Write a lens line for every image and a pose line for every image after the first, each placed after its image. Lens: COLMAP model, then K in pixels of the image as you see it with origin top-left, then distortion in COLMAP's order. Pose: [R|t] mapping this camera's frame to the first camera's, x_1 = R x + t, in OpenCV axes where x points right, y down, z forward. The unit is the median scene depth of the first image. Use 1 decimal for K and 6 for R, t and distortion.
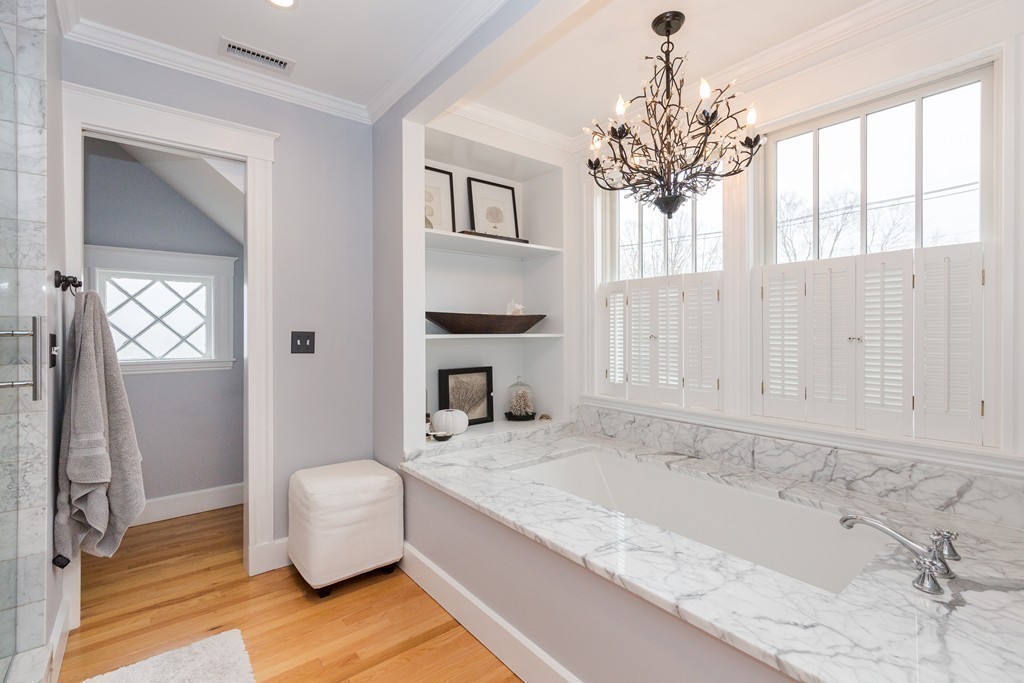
lens RADIAL K [[461.3, 0, 517.5], [0, 461.3, 334.2], [0, 0, 1]] dist [0.005668, -0.000634]
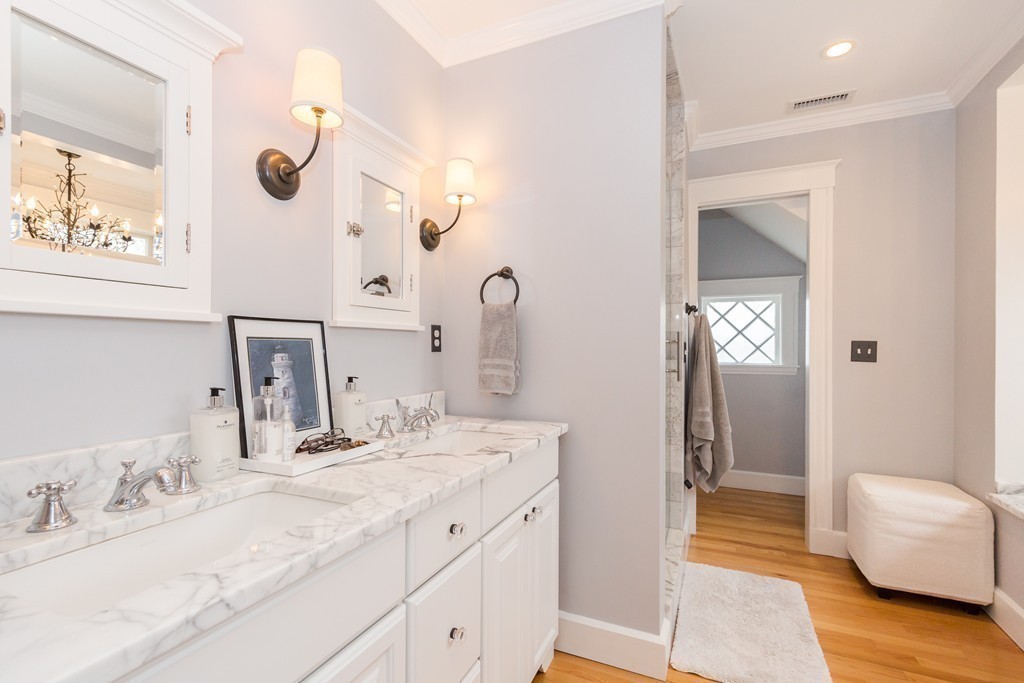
lens RADIAL K [[461.3, 0, 516.8], [0, 461.3, 342.9], [0, 0, 1]] dist [0.005668, -0.000634]
pose [[0.451051, 0.000608, -0.892498, 0.122626], [-0.007403, 0.999968, -0.003060, 0.008435], [0.892467, 0.007988, 0.451041, -0.180240]]
